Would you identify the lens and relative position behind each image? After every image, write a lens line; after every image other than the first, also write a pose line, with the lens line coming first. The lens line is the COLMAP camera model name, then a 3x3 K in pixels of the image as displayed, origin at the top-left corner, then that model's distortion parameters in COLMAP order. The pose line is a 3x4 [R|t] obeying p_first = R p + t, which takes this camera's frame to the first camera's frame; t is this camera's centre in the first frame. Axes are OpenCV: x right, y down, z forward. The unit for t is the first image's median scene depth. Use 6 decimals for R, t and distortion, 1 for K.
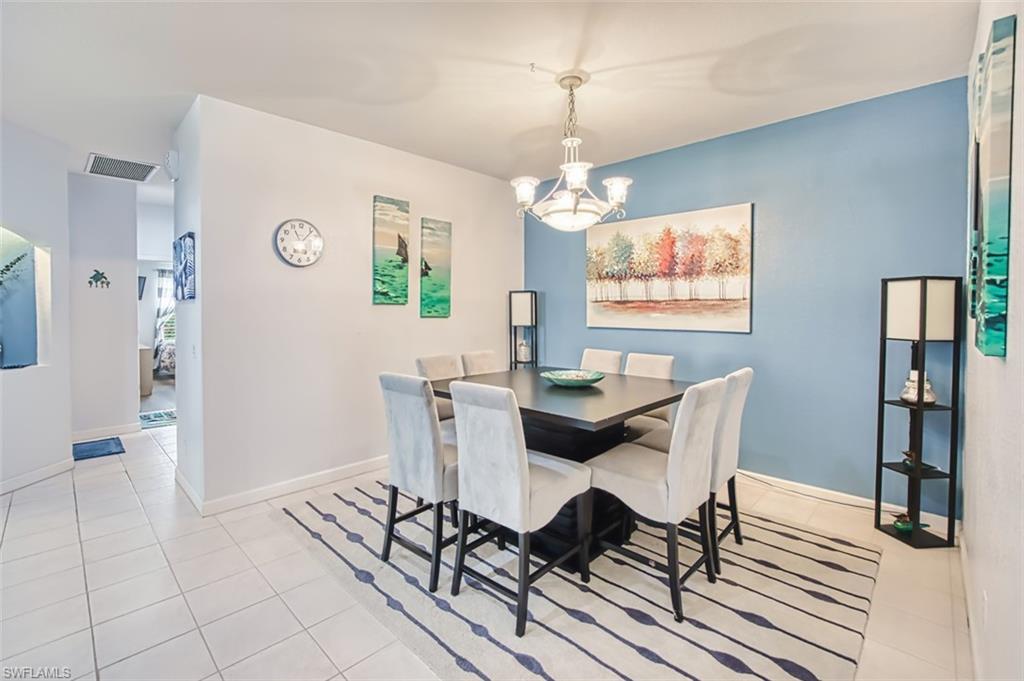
lens RADIAL K [[443.6, 0, 512.2], [0, 443.6, 325.1], [0, 0, 1]] dist [-0.001475, -0.000171]
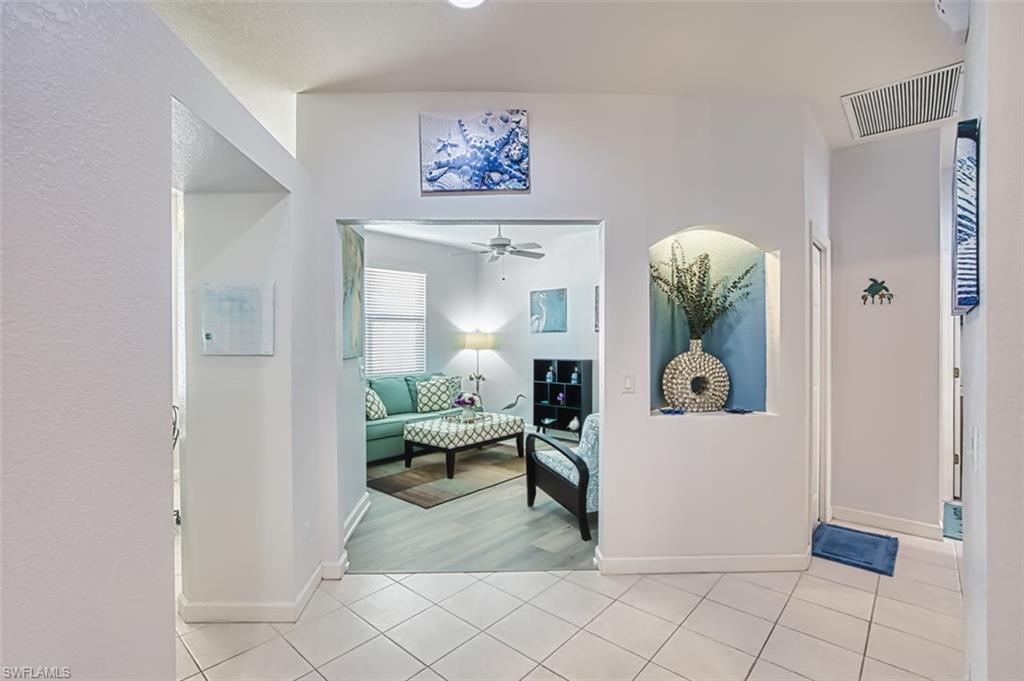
lens RADIAL K [[460.8, 0, 507.5], [0, 460.8, 340.4], [0, 0, 1]] dist [-0.002750, -0.000124]
pose [[0.038312, 0.002659, -0.999262, -0.318690], [-0.022930, 0.999735, 0.001781, -0.020987], [0.999003, 0.022845, 0.038362, 0.535564]]
